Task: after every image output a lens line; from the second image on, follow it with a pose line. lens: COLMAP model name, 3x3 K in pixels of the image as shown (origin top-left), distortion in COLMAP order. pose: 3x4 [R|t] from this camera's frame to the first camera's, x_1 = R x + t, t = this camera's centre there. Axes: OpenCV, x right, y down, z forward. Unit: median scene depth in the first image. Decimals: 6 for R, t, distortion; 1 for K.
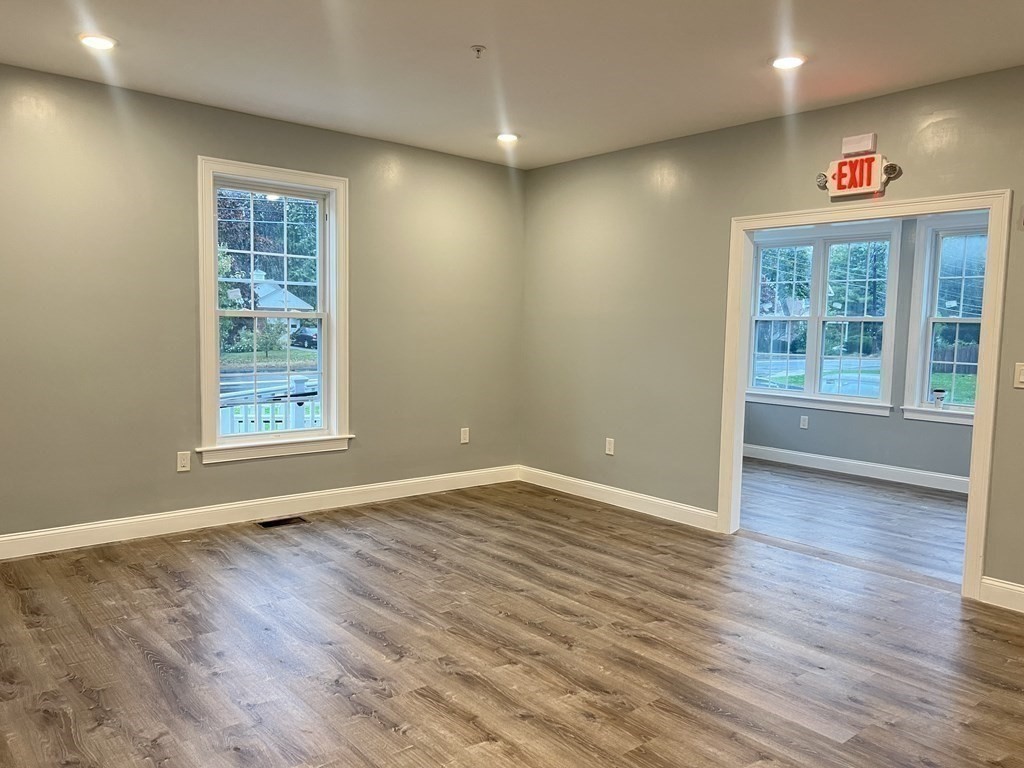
lens RADIAL K [[771.7, 0, 508.7], [0, 771.7, 392.1], [0, 0, 1]] dist [0.015558, -0.019908]
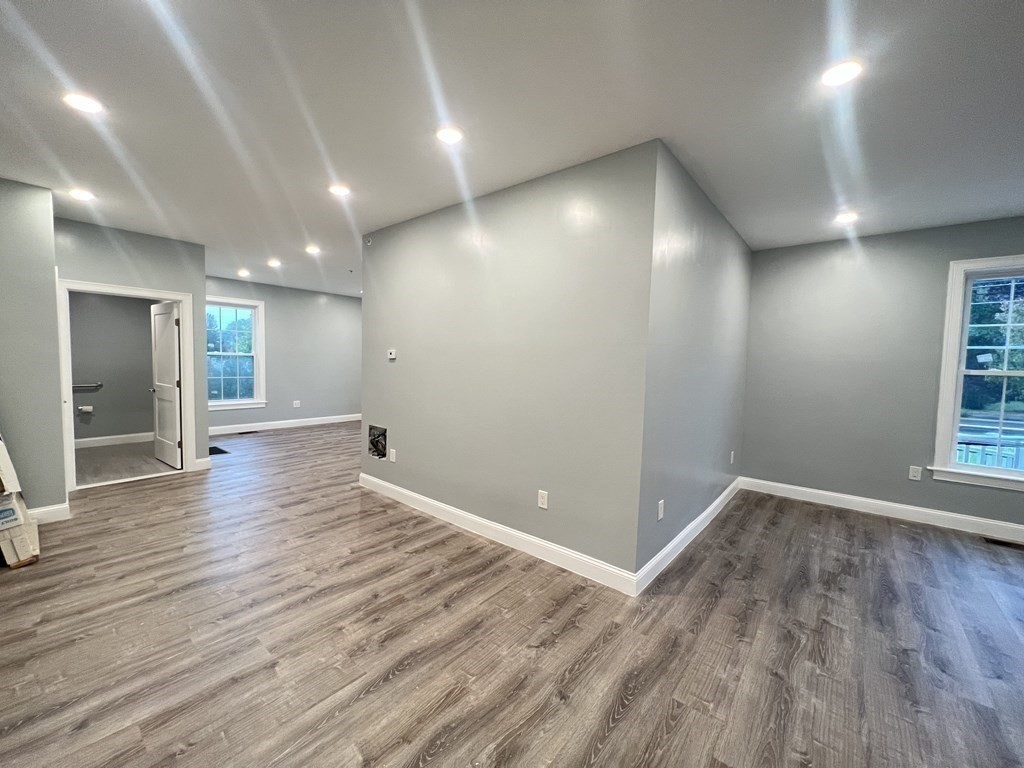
lens RADIAL K [[409.1, 0, 517.9], [0, 409.1, 393.4], [0, 0, 1]] dist [-0.001261, 0.001058]
pose [[0.178433, 0.064568, -0.981831, 0.214356], [-0.108907, 0.993010, 0.045511, -0.015199], [0.977906, 0.098807, 0.184218, 0.119959]]
